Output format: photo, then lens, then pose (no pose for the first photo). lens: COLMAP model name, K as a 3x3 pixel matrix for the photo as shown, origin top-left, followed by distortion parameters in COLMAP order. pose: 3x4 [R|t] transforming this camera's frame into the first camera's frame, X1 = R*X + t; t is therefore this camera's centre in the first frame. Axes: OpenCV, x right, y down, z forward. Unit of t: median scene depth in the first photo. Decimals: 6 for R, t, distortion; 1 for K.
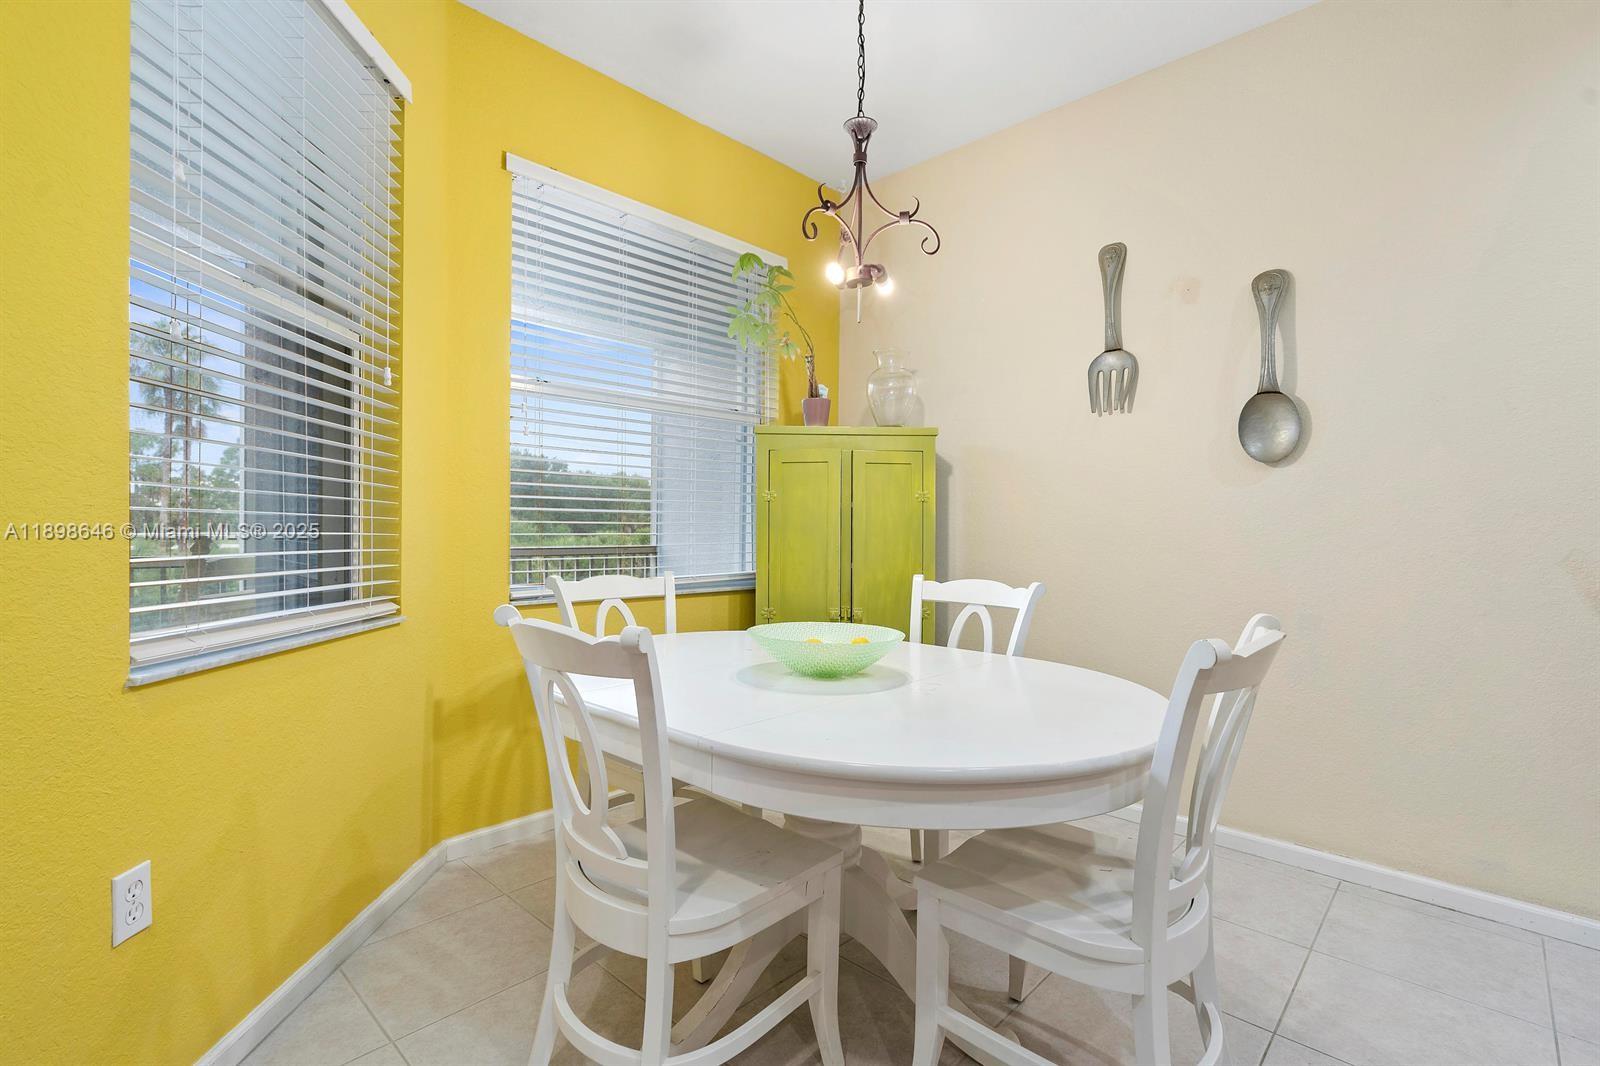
lens RADIAL K [[731.5, 0, 805.7], [0, 731.5, 530.5], [0, 0, 1]] dist [0.000537, 0.000775]
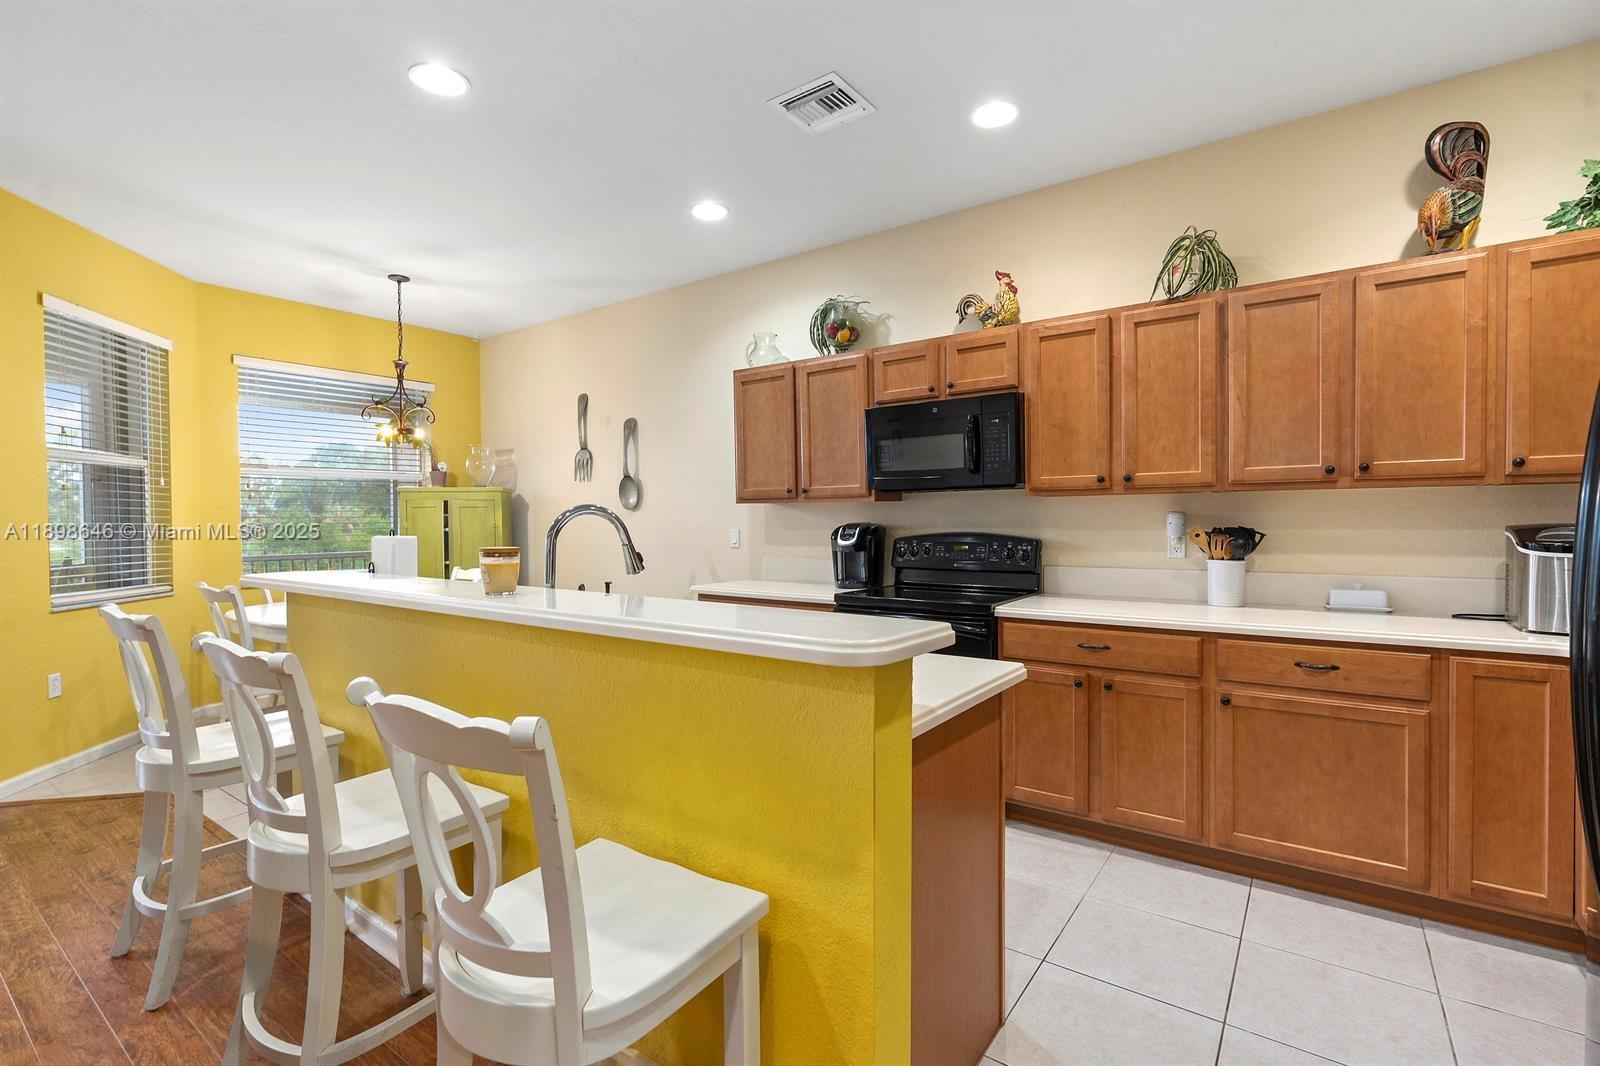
lens RADIAL K [[731.5, 0, 797.4], [0, 731.5, 528.8], [0, 0, 1]] dist [0.000537, 0.000775]
pose [[0.992062, -0.014022, 0.124968, 0.976725], [0.012257, 0.999814, 0.014881, -0.075588], [-0.125153, -0.013231, 0.992049, -1.326140]]
